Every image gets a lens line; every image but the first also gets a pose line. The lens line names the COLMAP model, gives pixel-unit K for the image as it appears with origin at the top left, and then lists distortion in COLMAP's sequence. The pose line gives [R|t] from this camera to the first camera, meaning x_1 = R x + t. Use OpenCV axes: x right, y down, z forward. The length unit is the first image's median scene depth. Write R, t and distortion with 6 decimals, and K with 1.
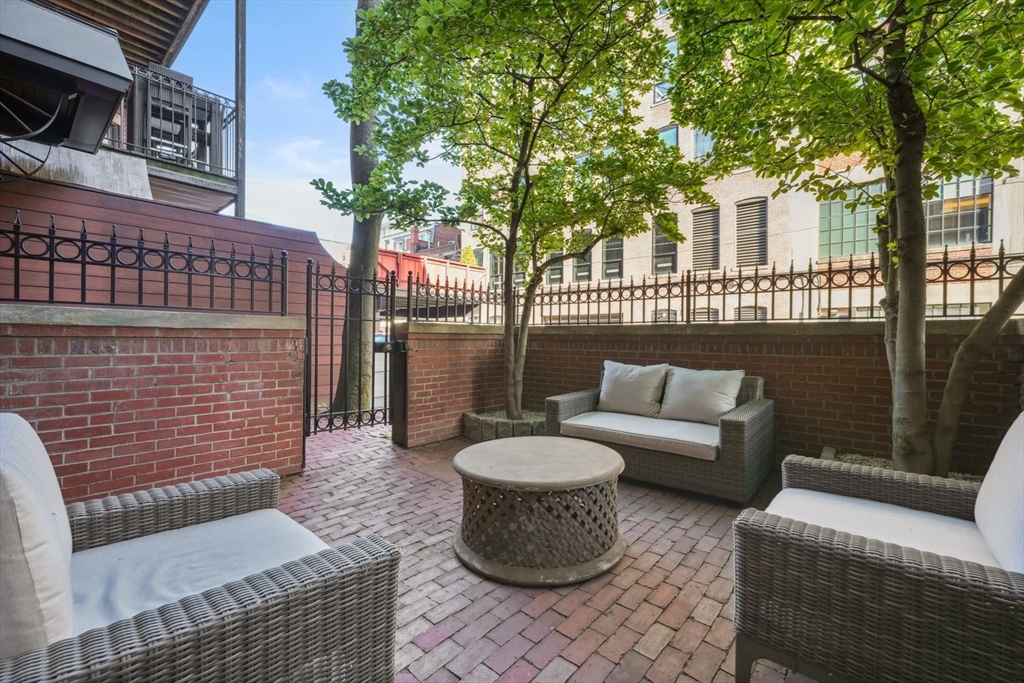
lens RADIAL K [[441.0, 0, 510.3], [0, 441.0, 340.0], [0, 0, 1]] dist [-0.000659, -0.000162]
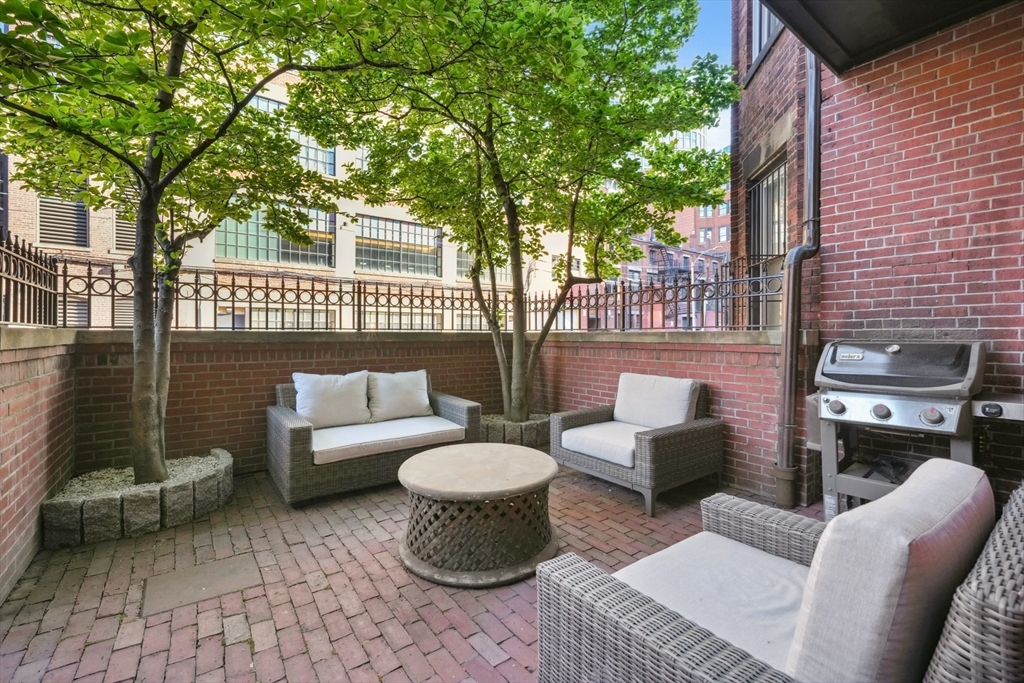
lens RADIAL K [[441.0, 0, 510.3], [0, 441.0, 340.0], [0, 0, 1]] dist [-0.000659, -0.000162]
pose [[0.193605, -0.021498, 0.980844, -0.582319], [0.003113, 0.999768, 0.021298, -0.037757], [-0.981075, -0.001070, 0.193627, 0.432921]]
